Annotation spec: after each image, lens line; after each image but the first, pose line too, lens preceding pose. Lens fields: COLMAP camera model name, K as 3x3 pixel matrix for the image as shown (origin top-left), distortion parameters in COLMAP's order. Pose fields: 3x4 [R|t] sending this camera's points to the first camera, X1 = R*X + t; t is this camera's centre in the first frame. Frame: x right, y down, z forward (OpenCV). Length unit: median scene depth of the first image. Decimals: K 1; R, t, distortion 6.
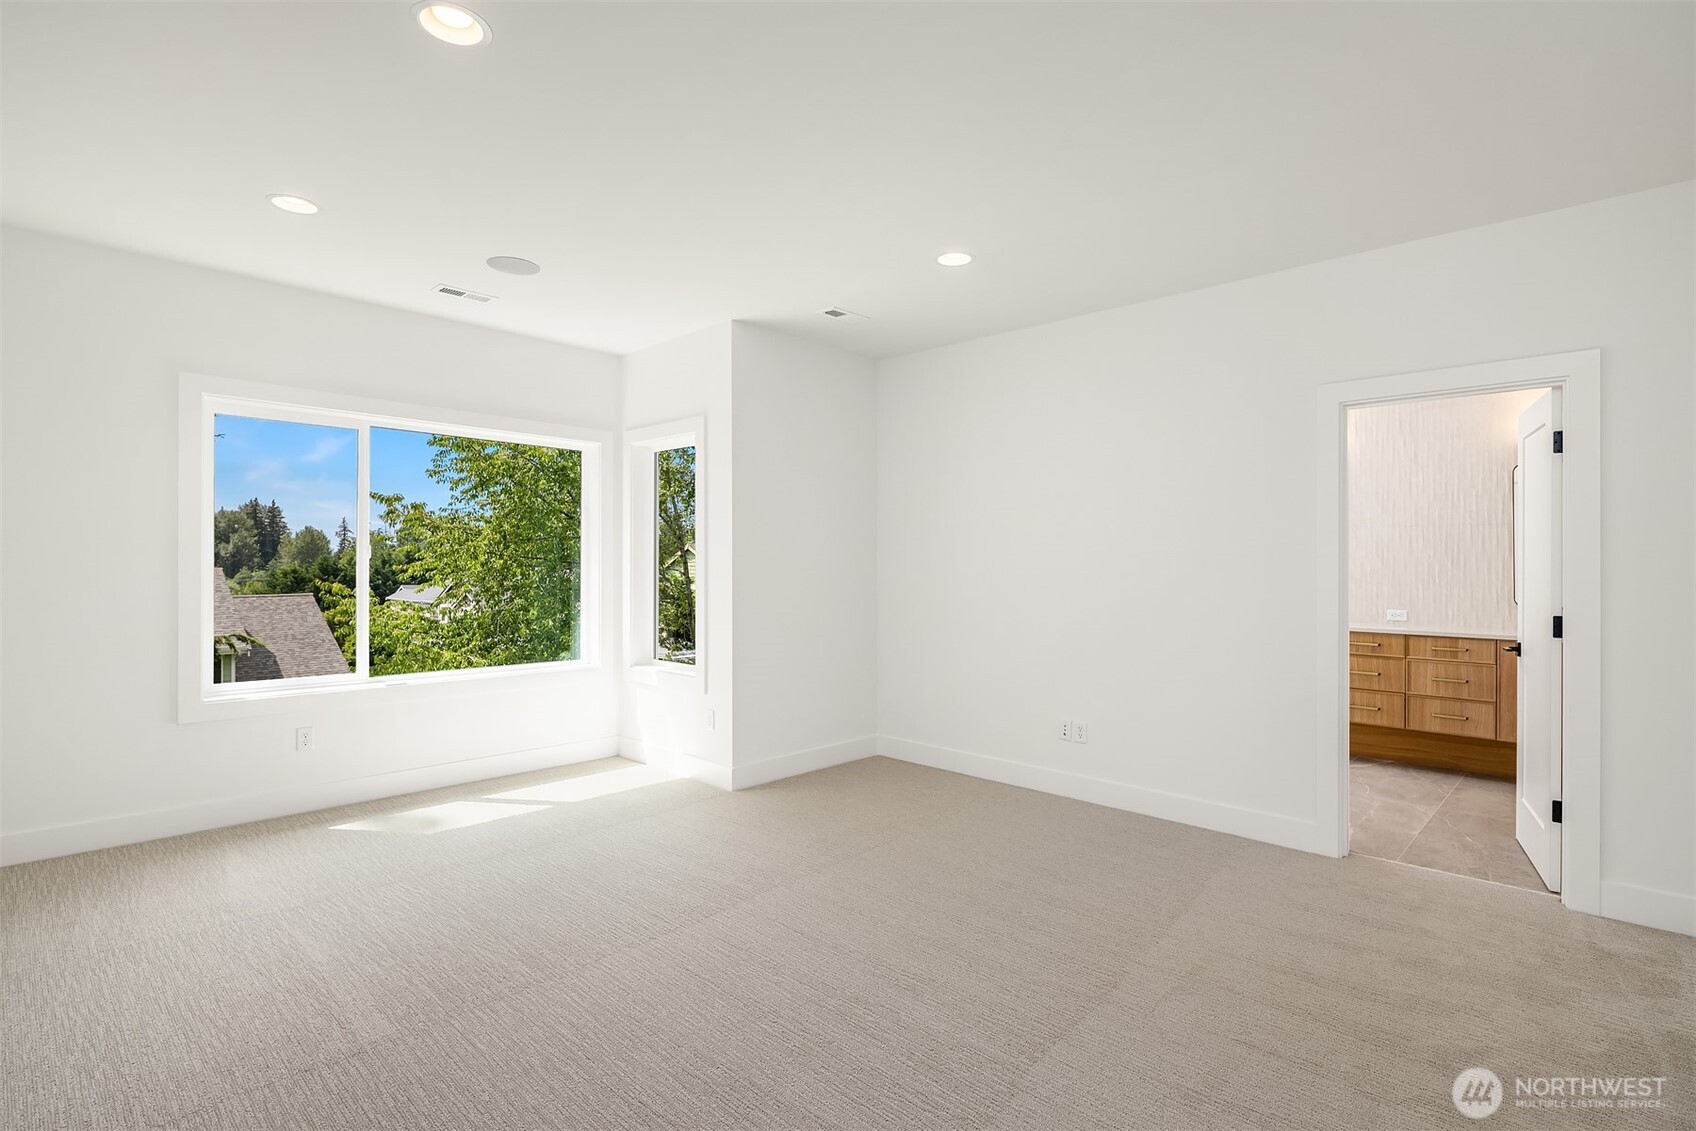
lens RADIAL K [[813.2, 0, 849.0], [0, 813.2, 561.3], [0, 0, 1]] dist [-0.003581, -0.001668]
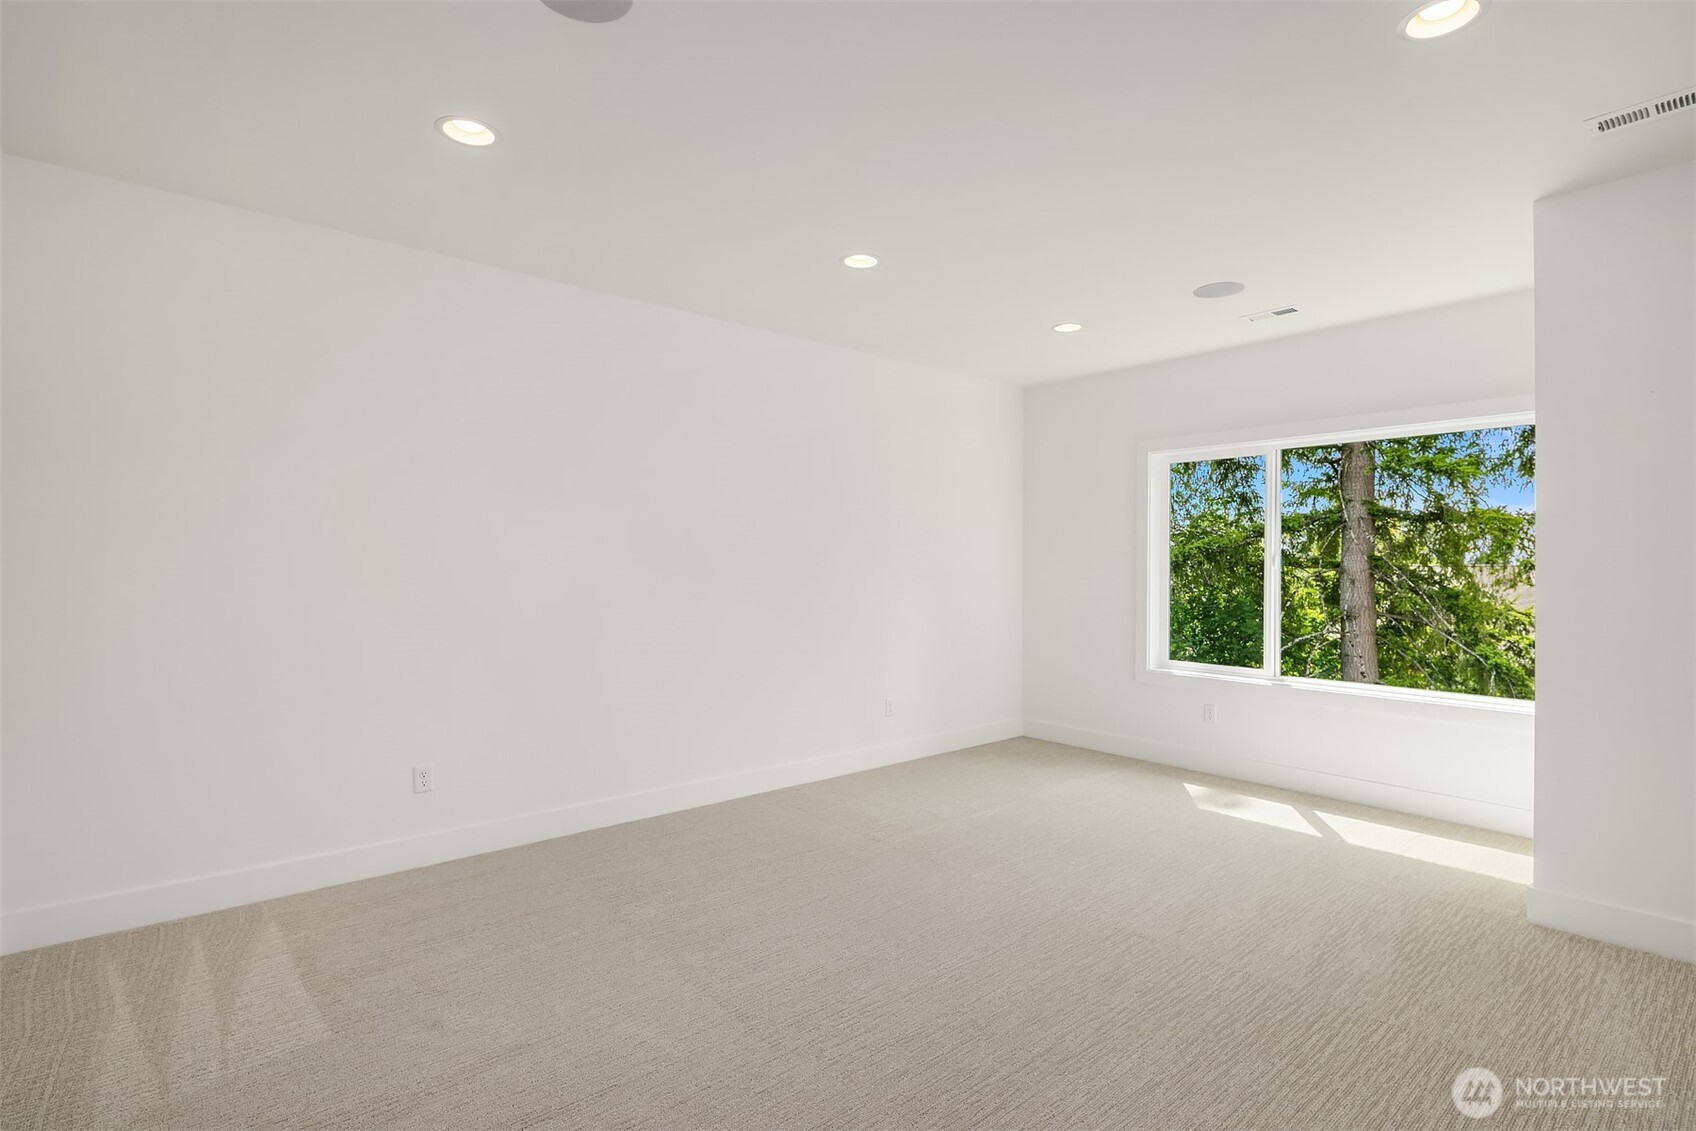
lens RADIAL K [[813.2, 0, 848.3], [0, 813.2, 569.3], [0, 0, 1]] dist [-0.003581, -0.001668]
pose [[-0.139134, -0.005057, -0.990261, 0.743543], [0.000552, 0.999986, -0.005185, 0.004136], [0.990273, -0.001268, -0.139129, 0.715542]]
